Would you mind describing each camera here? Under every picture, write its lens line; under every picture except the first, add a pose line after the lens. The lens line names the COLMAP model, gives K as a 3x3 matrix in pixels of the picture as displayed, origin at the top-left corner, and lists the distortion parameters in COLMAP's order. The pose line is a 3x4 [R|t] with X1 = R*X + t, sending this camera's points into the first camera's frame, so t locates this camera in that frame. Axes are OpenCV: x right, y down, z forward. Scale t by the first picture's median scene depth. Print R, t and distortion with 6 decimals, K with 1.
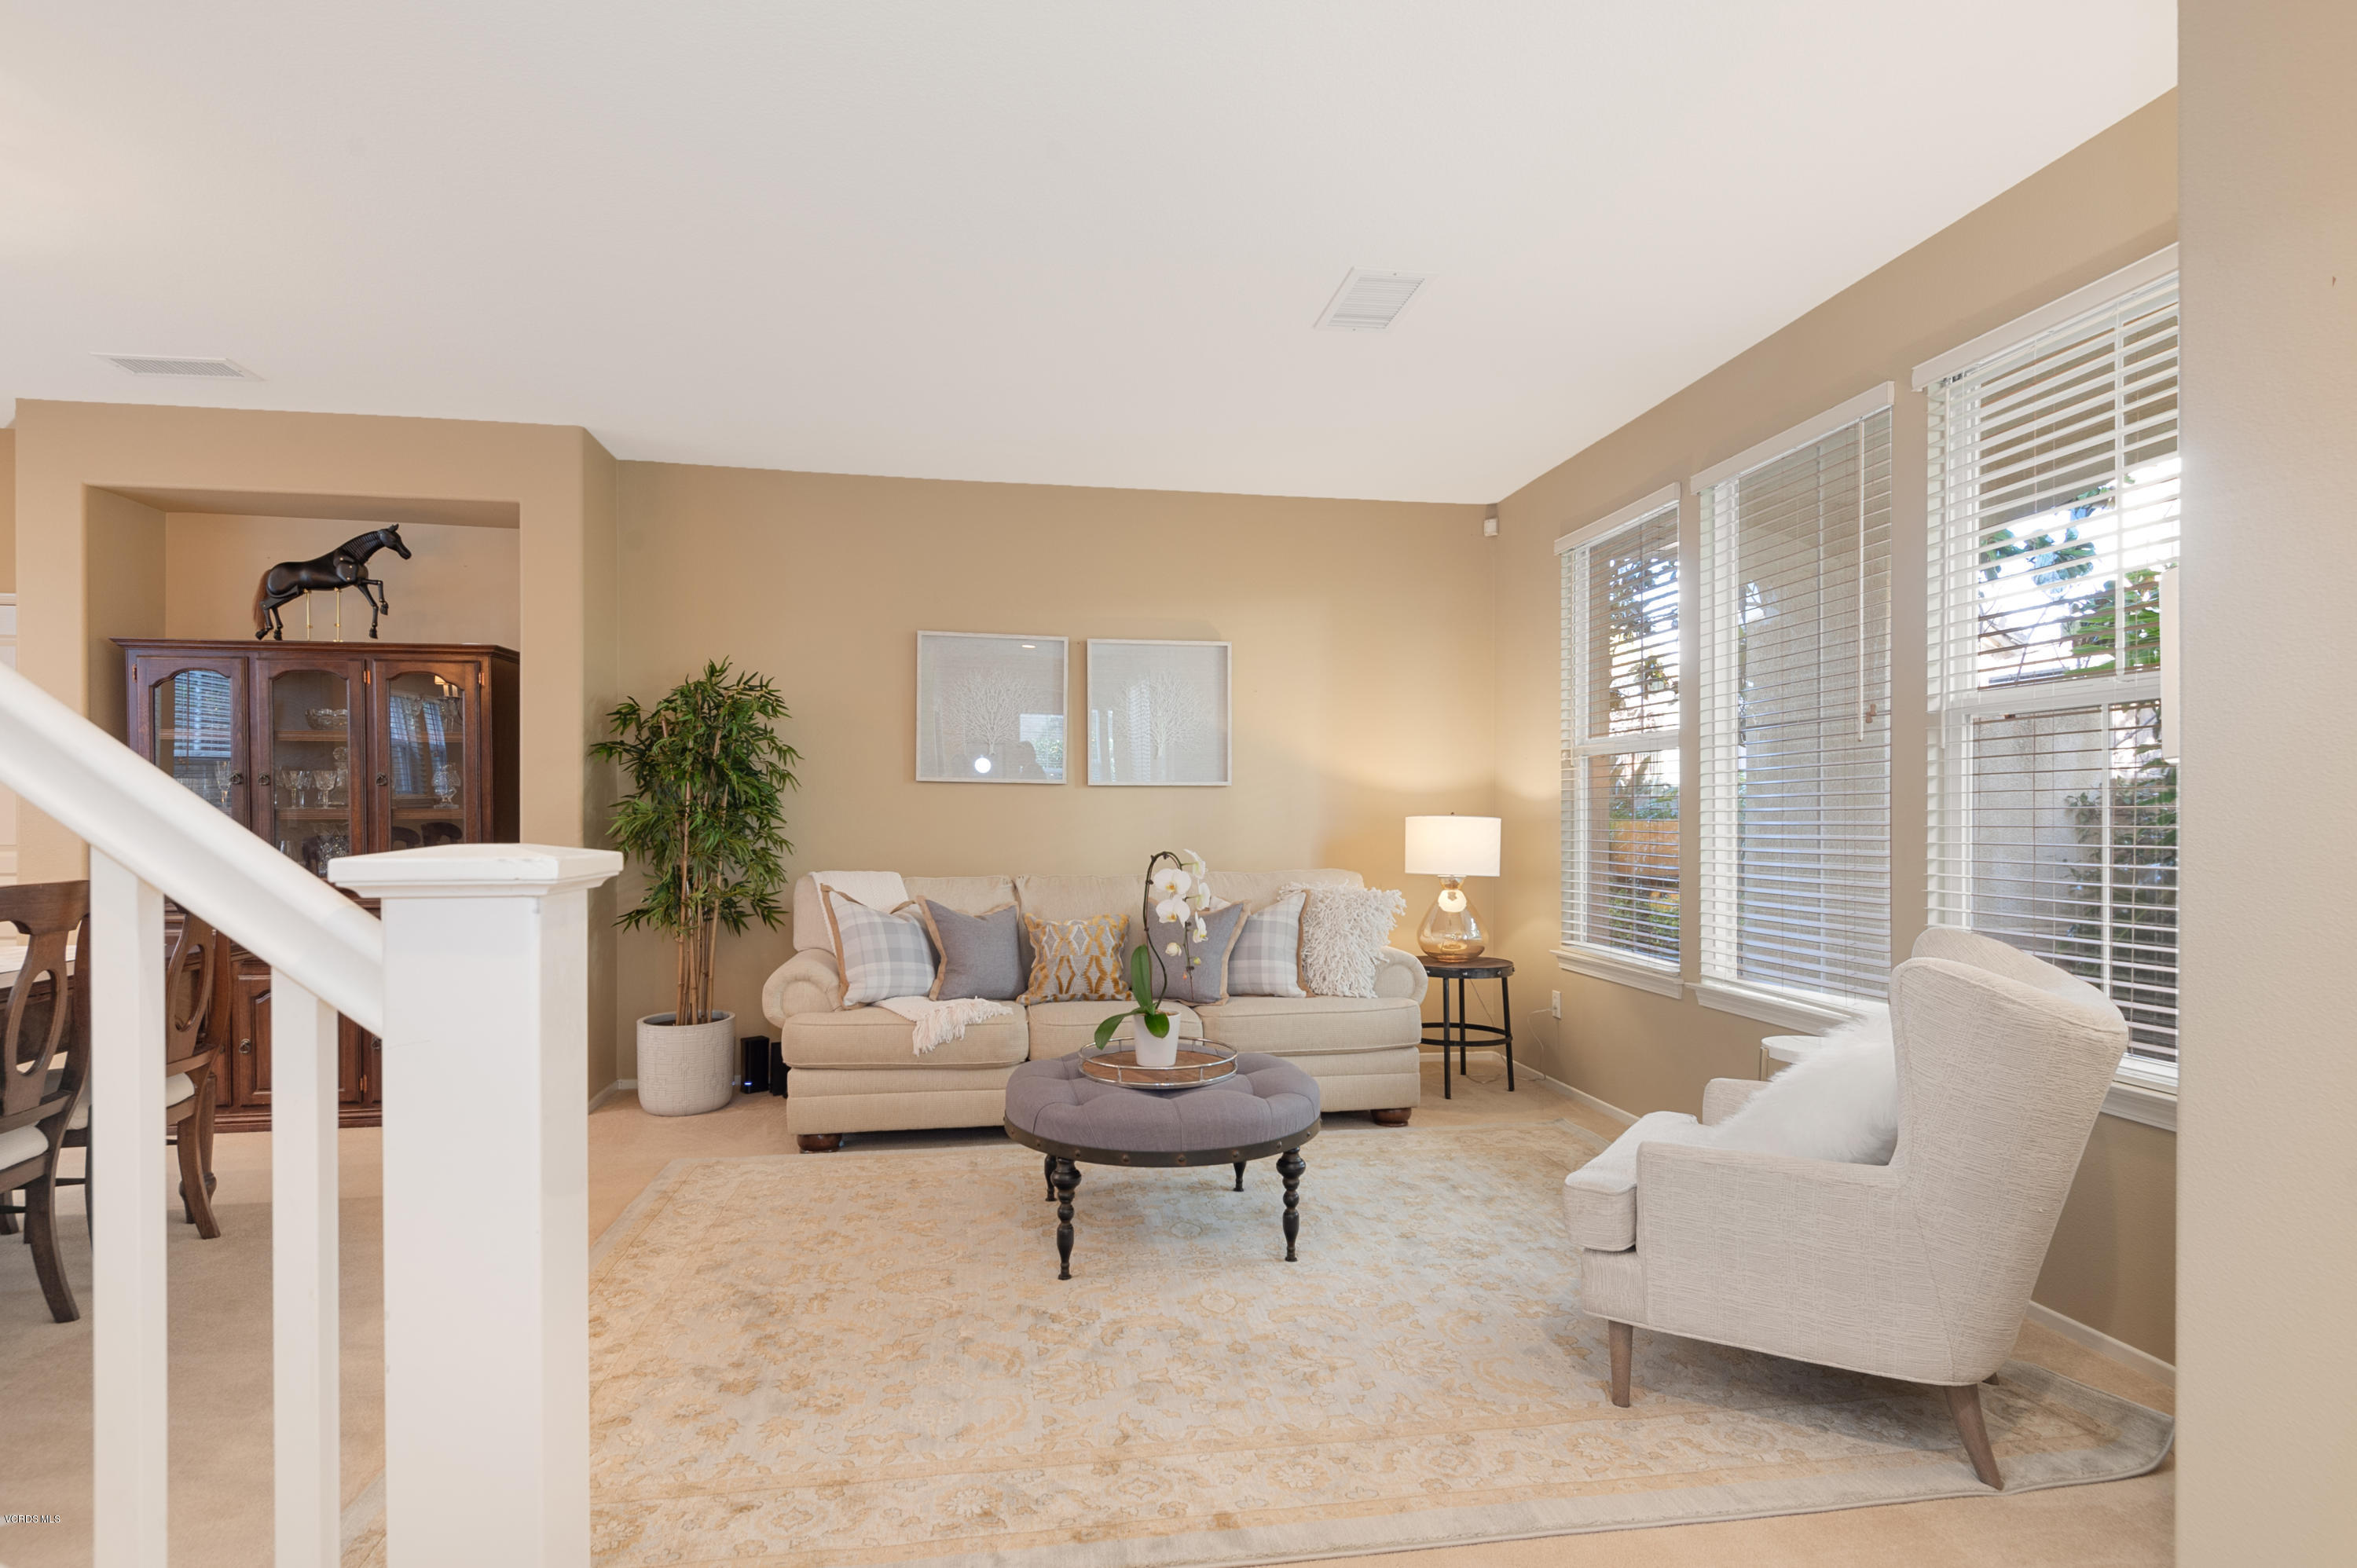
lens RADIAL K [[1168.4, 0, 1190.4], [0, 1168.4, 820.8], [0, 0, 1]] dist [0.027644, -0.000540]
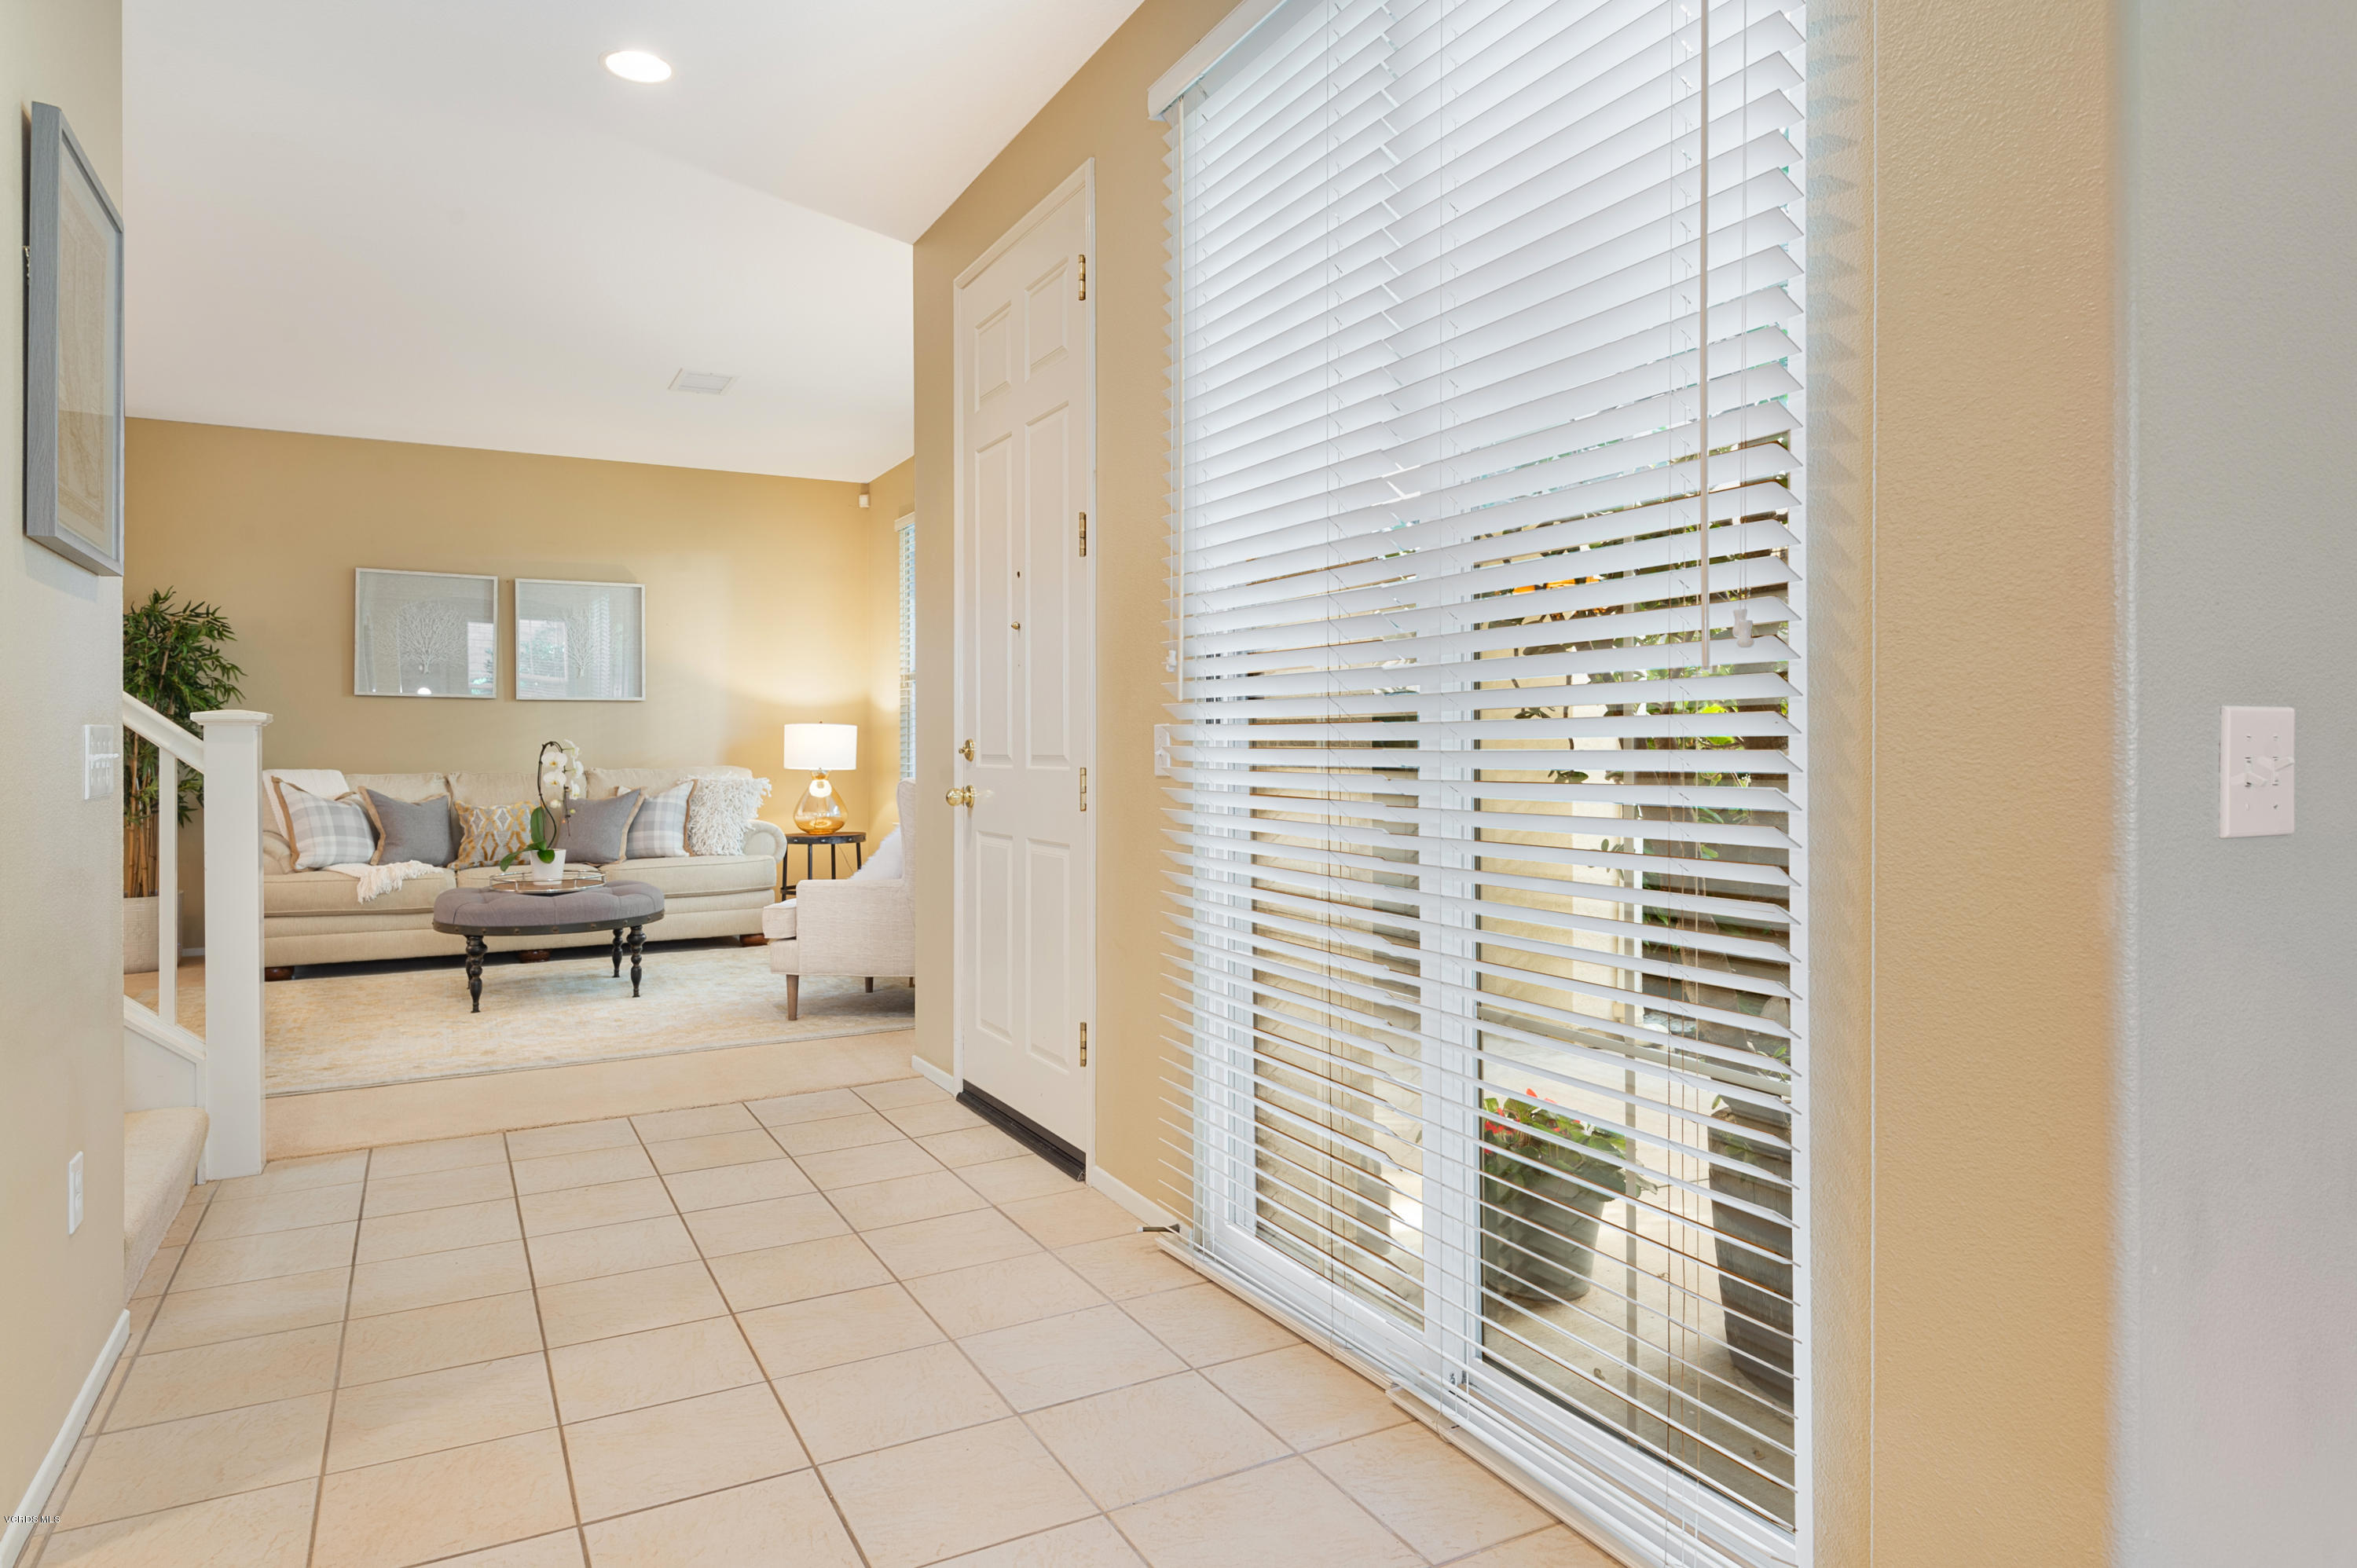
lens RADIAL K [[1371.2, 0, 1189.6], [0, 1371.2, 738.7], [0, 0, 1]] dist [-0.001643, -0.001914]
pose [[0.944937, -0.003309, 0.327236, 0.127875], [0.005802, 0.999961, -0.006644, 0.028505], [-0.327202, 0.008177, 0.944919, -0.680529]]
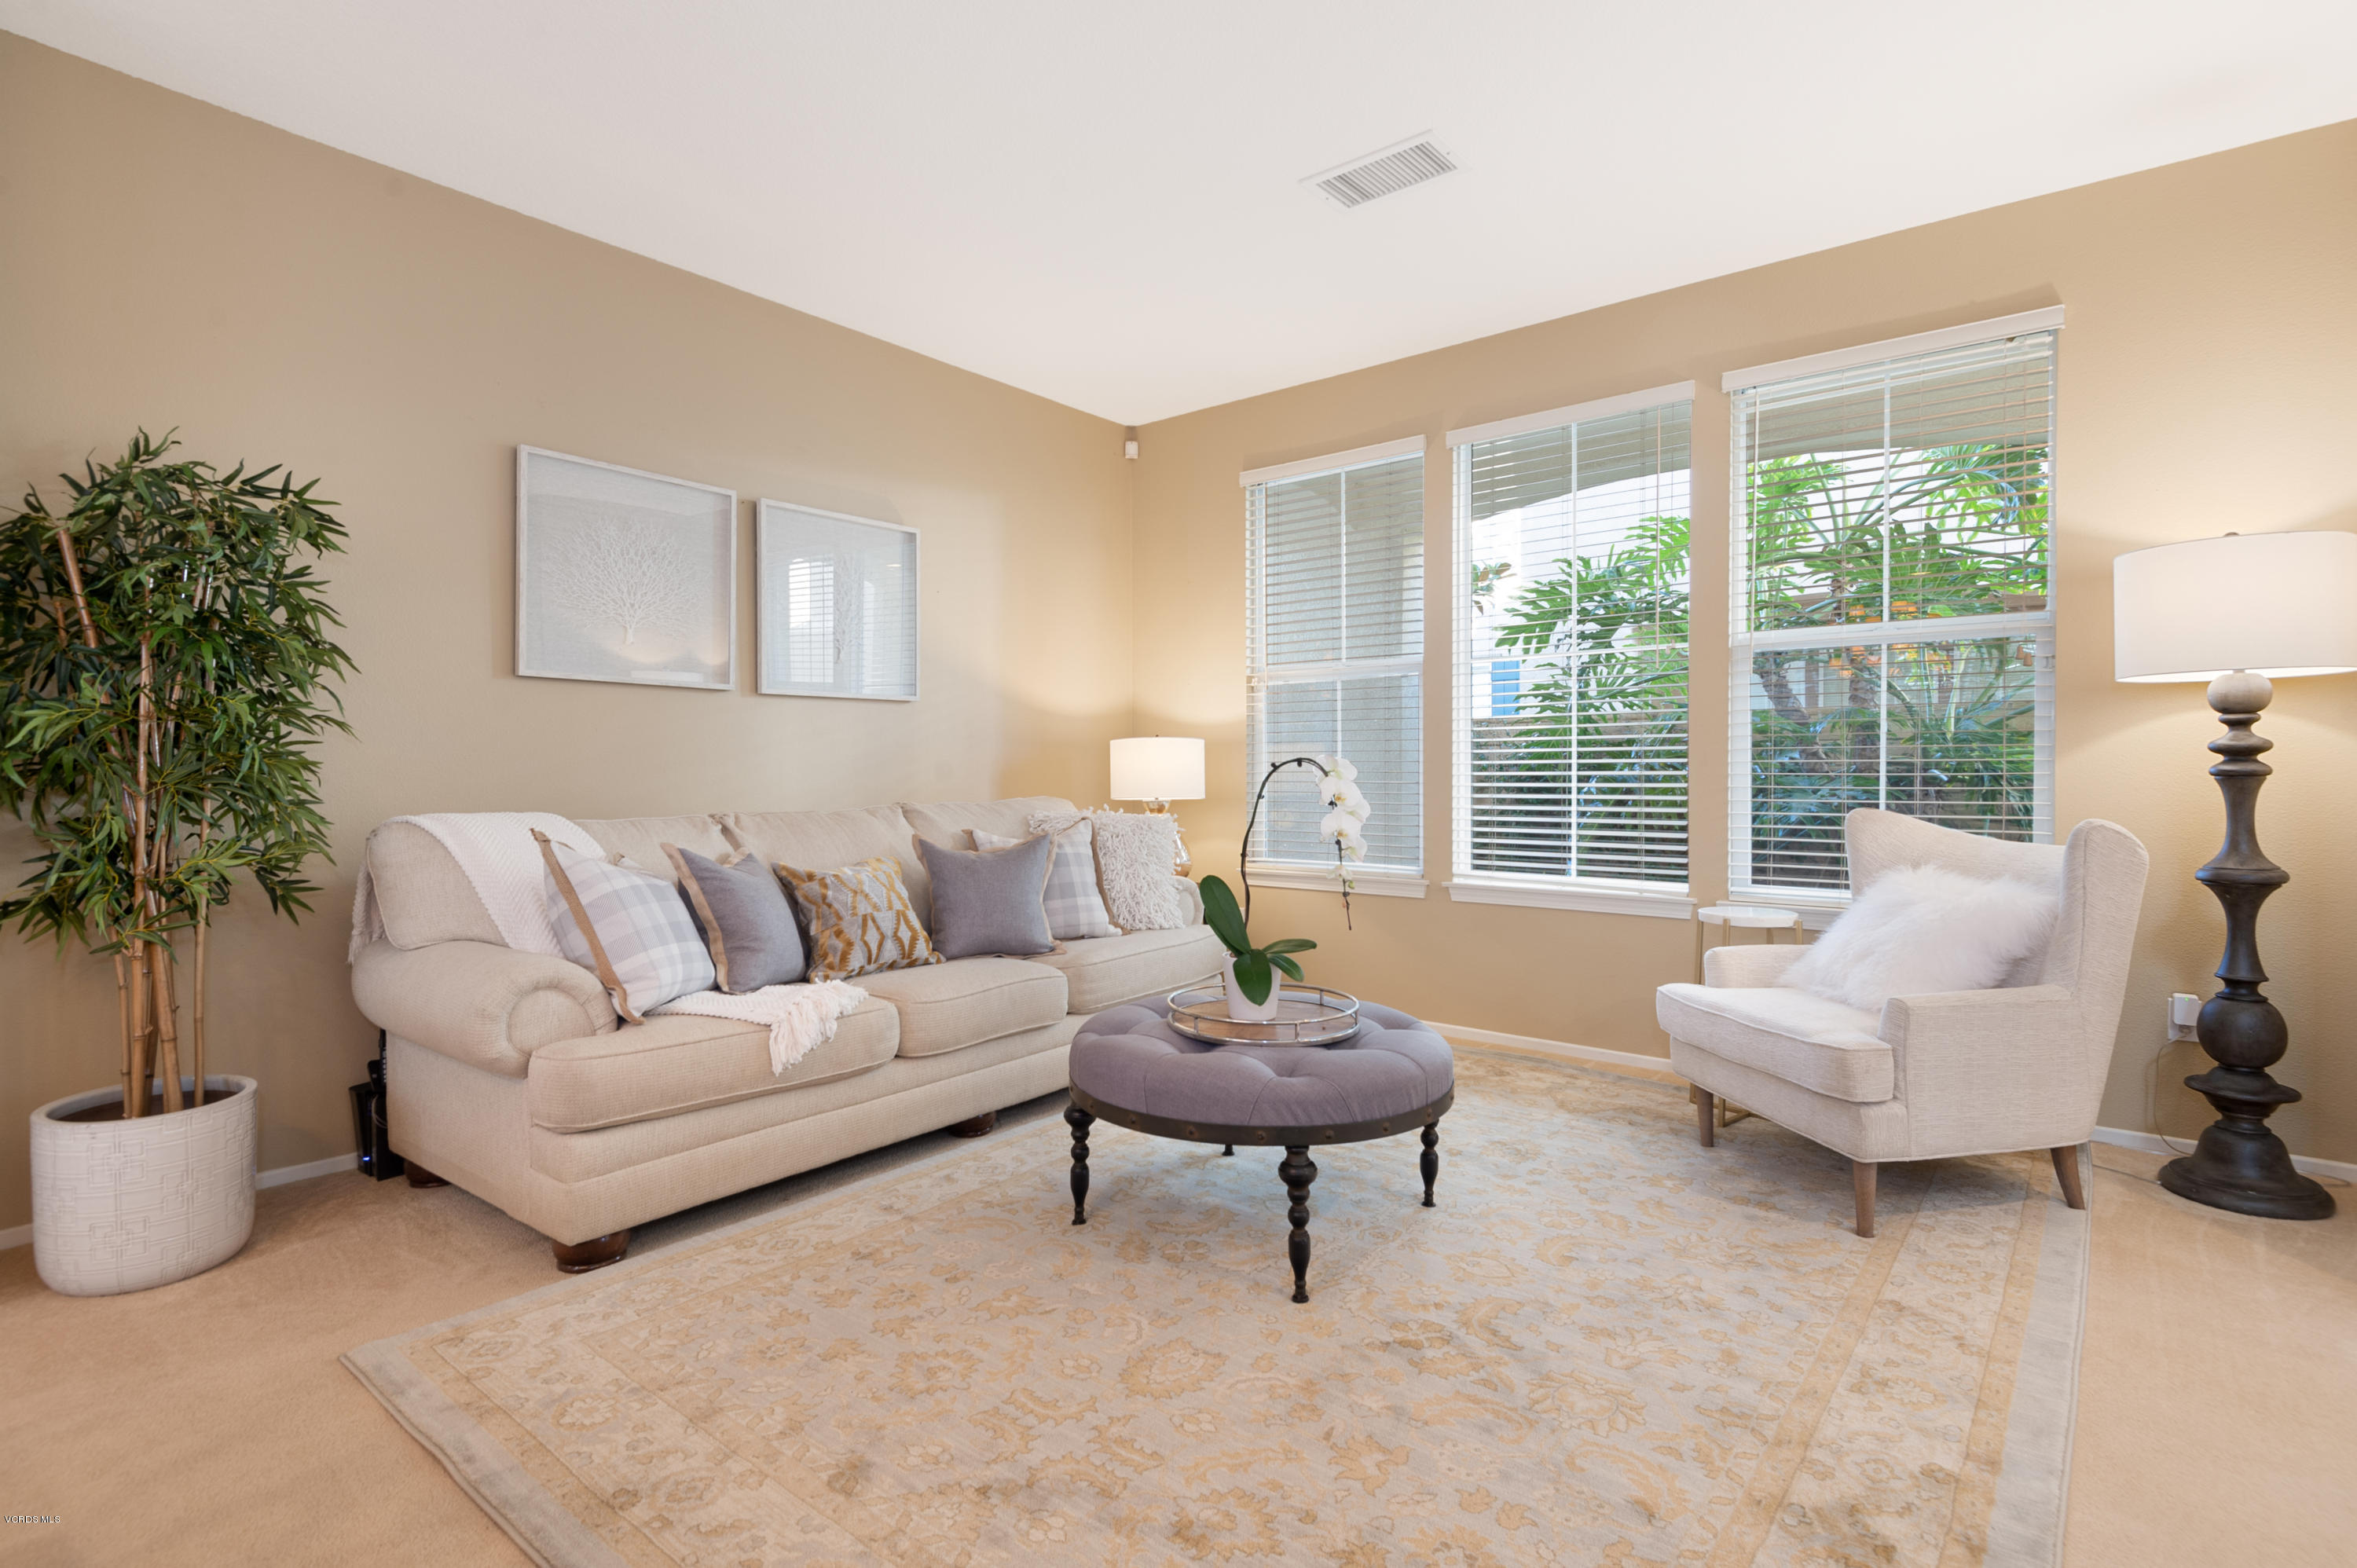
lens RADIAL K [[1126.7, 0, 1178.5], [0, 1126.7, 784.0], [0, 0, 1]] dist [0.016195, -0.000636]
pose [[0.752102, -0.014272, 0.658892, -0.437903], [0.007049, 0.999882, 0.013613, 0.023946], [-0.659009, -0.005594, 0.752114, 0.326464]]
